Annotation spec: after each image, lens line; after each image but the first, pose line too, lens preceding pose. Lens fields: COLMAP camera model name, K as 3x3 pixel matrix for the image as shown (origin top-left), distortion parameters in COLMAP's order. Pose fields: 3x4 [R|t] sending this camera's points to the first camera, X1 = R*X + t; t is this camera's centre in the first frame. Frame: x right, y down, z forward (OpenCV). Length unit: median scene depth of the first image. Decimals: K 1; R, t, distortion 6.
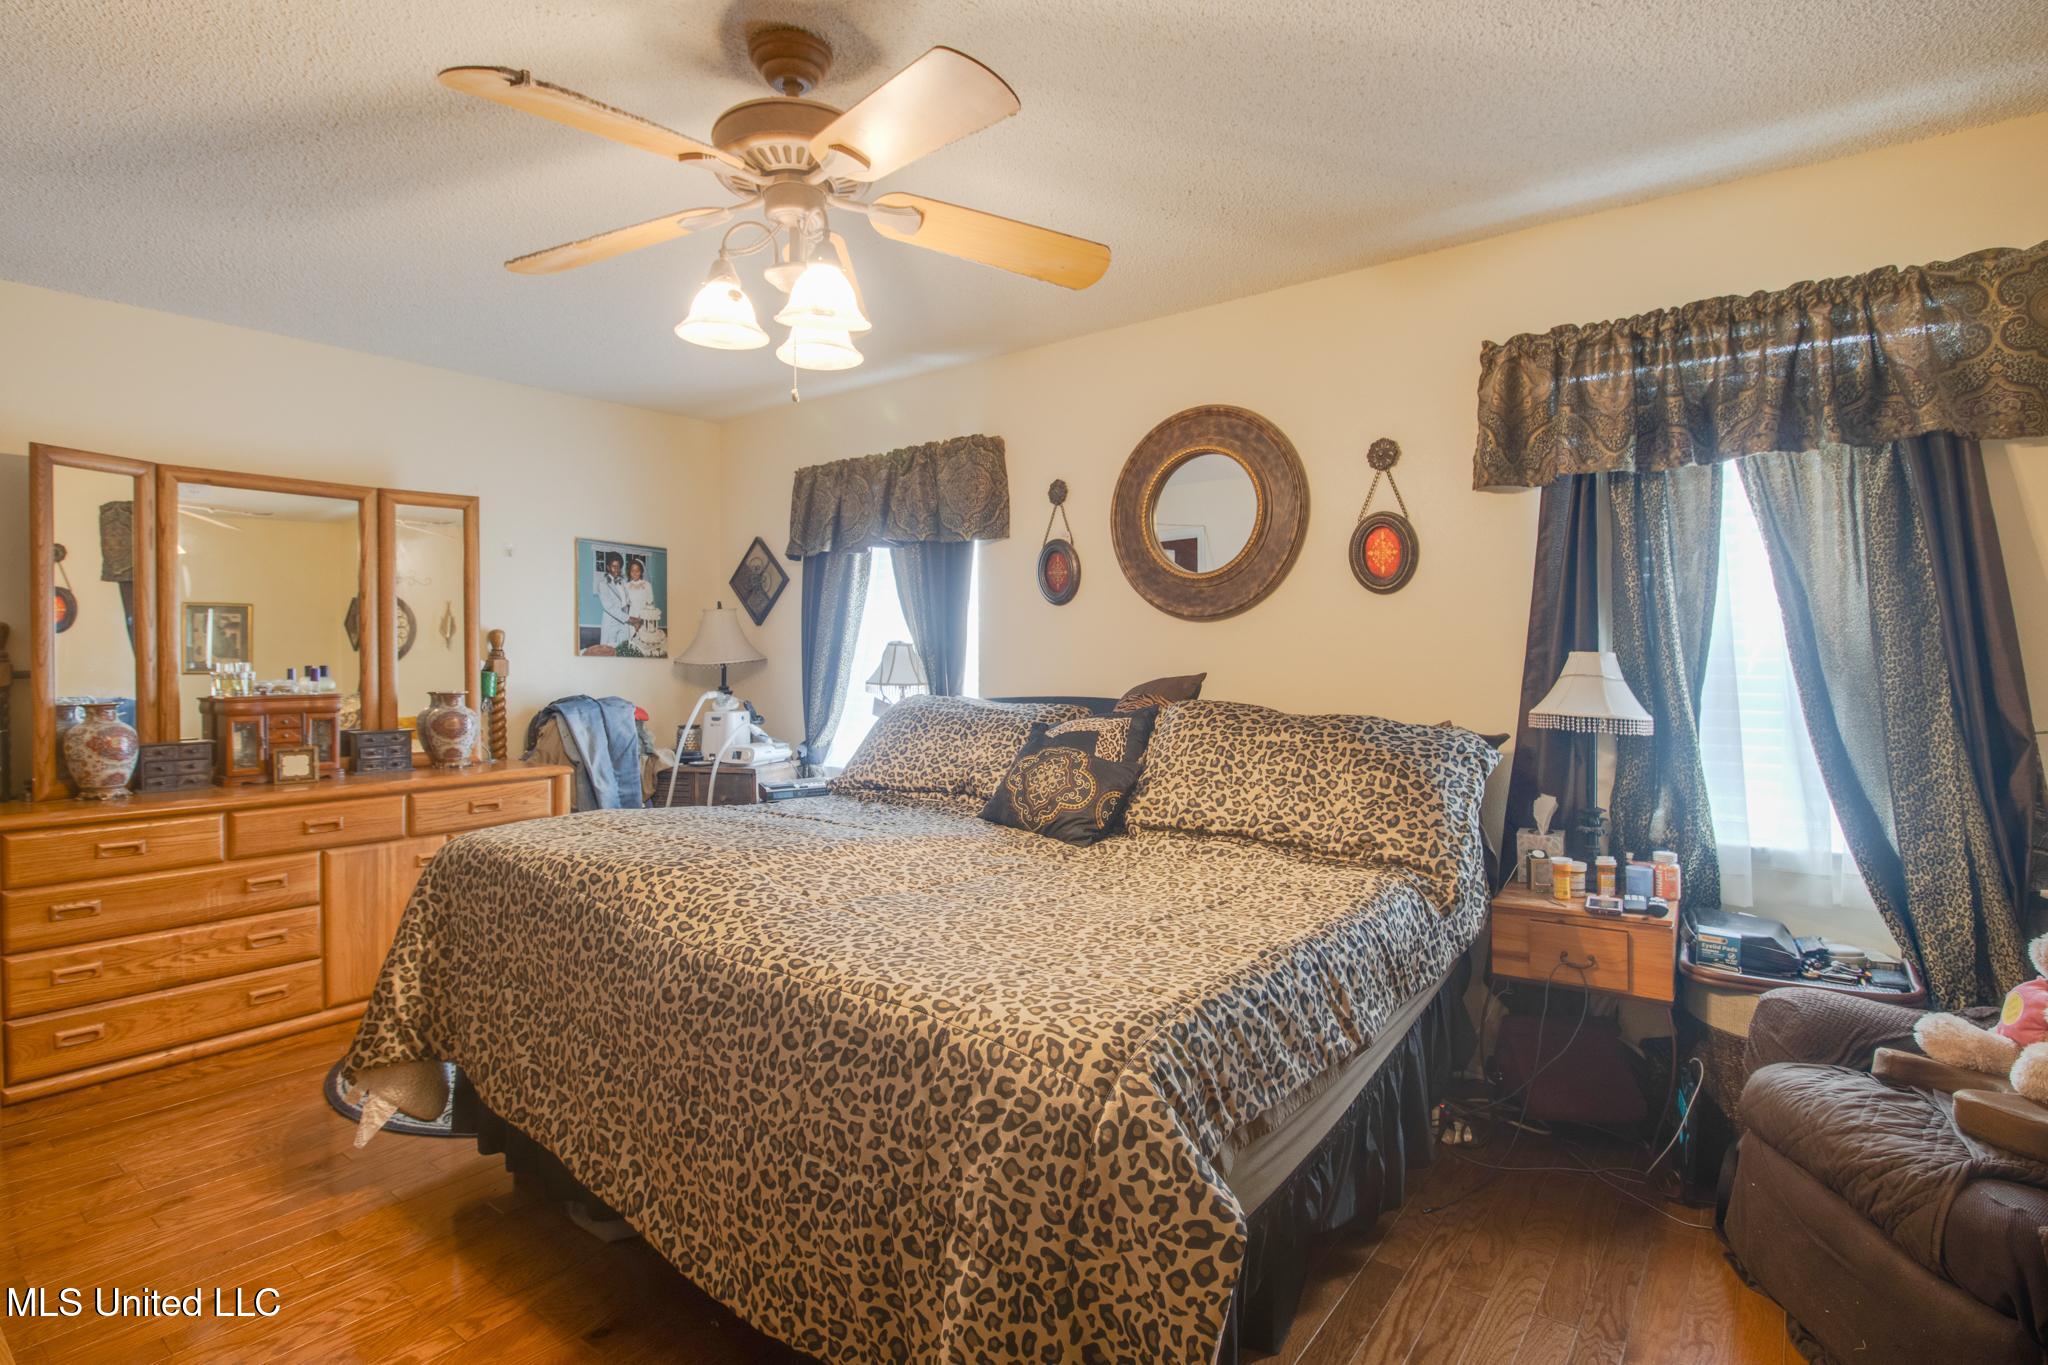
lens RADIAL K [[948.8, 0, 1010.0], [0, 948.8, 658.7], [0, 0, 1]] dist [0.003094, -0.017086]
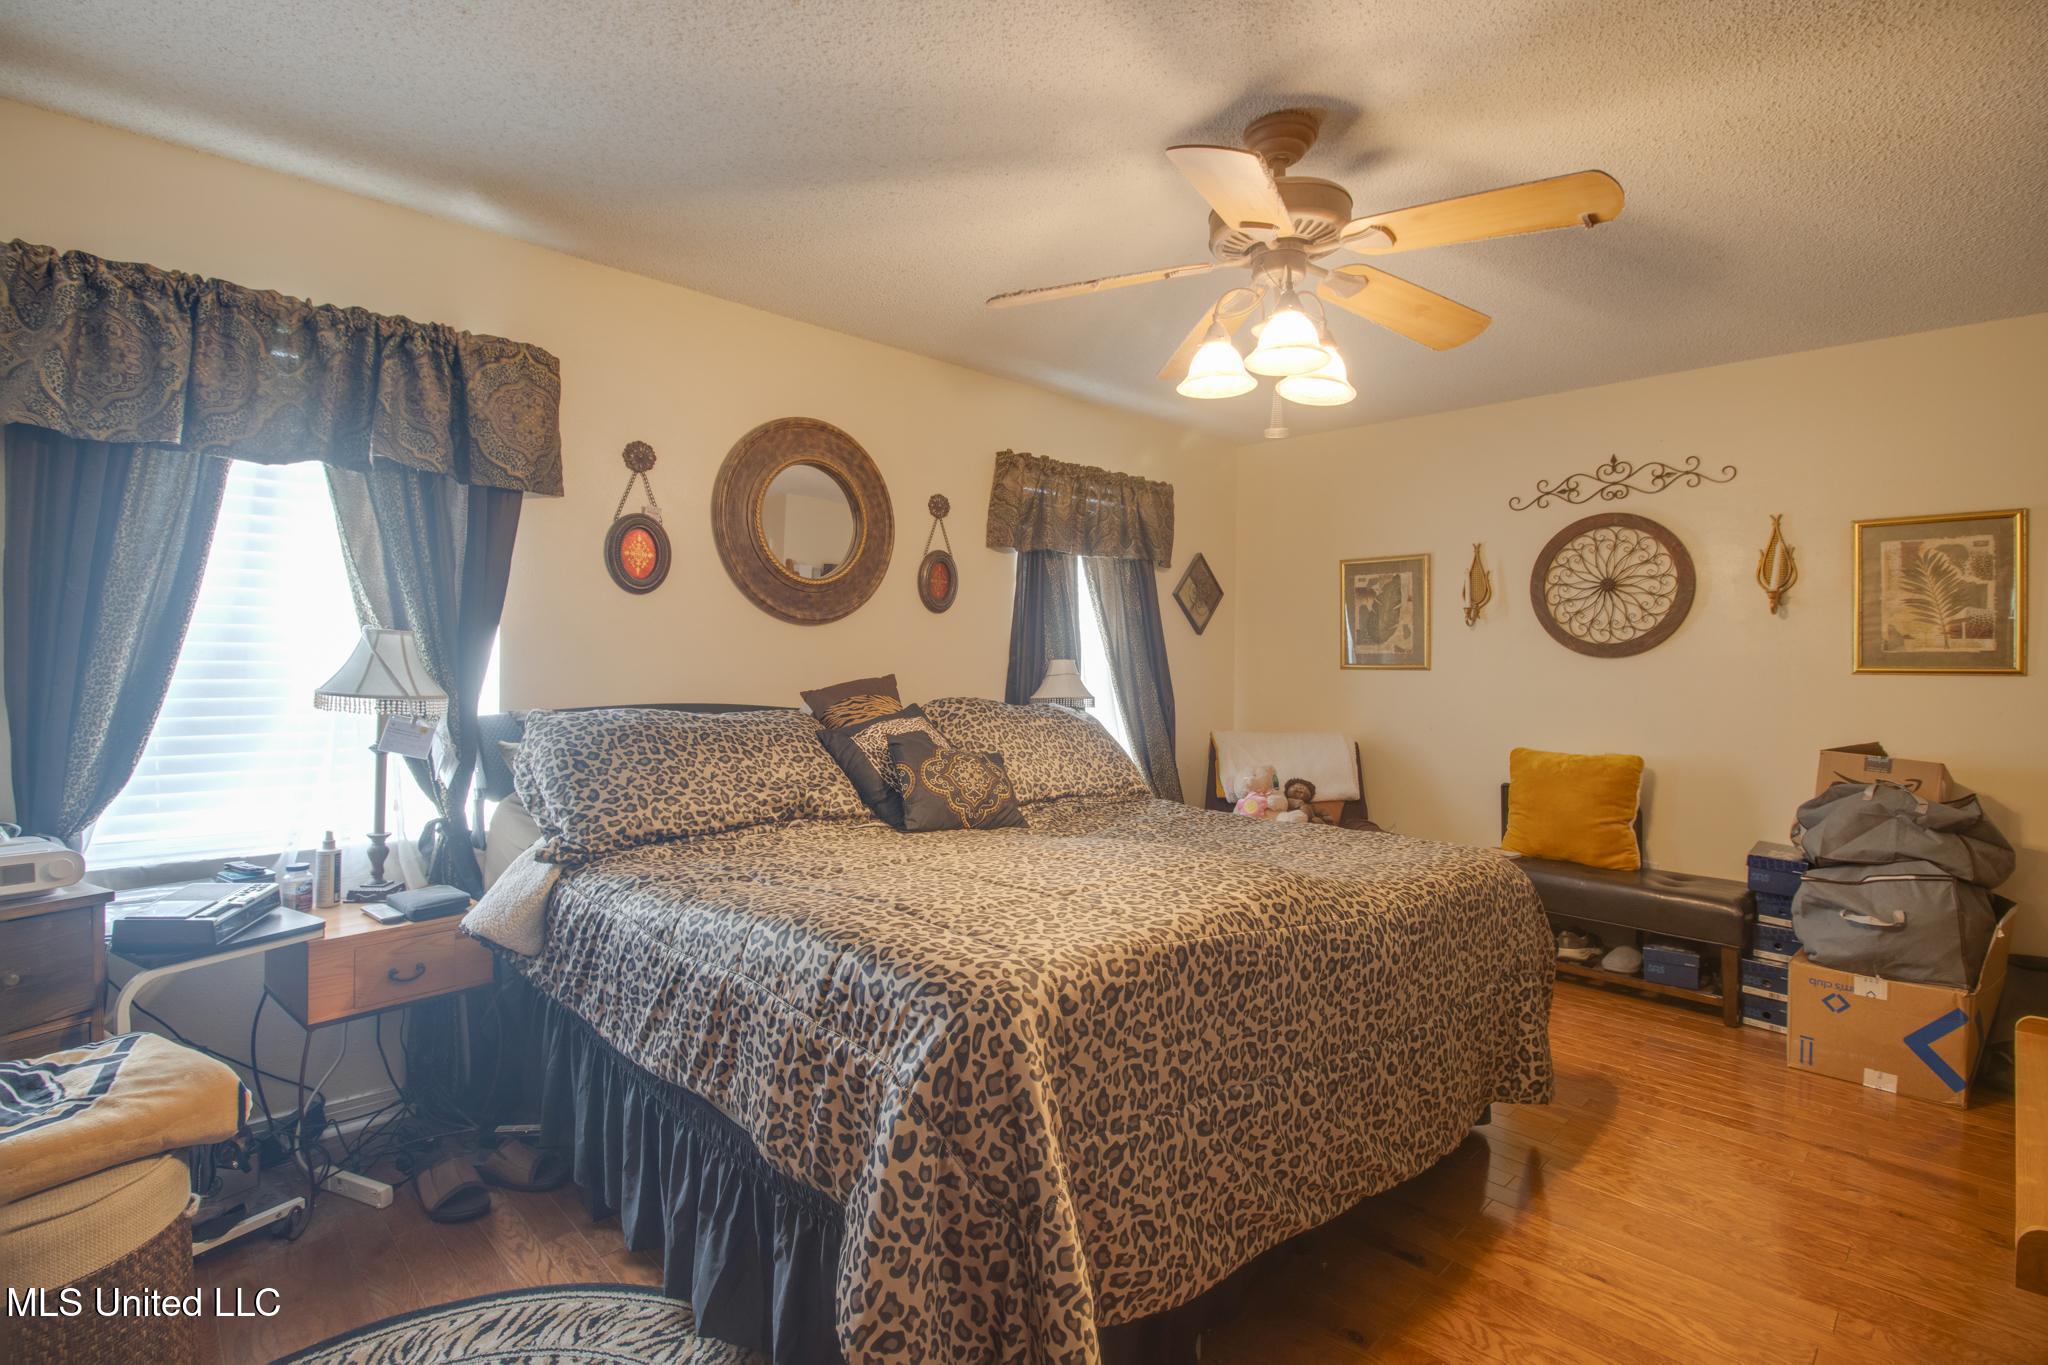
lens RADIAL K [[948.8, 0, 1010.0], [0, 948.8, 658.7], [0, 0, 1]] dist [0.003094, -0.017086]
pose [[0.178405, 0.003240, 0.983952, -0.829026], [-0.015305, 0.999883, -0.000517, -0.005568], [-0.983838, -0.014967, 0.178434, 0.629722]]
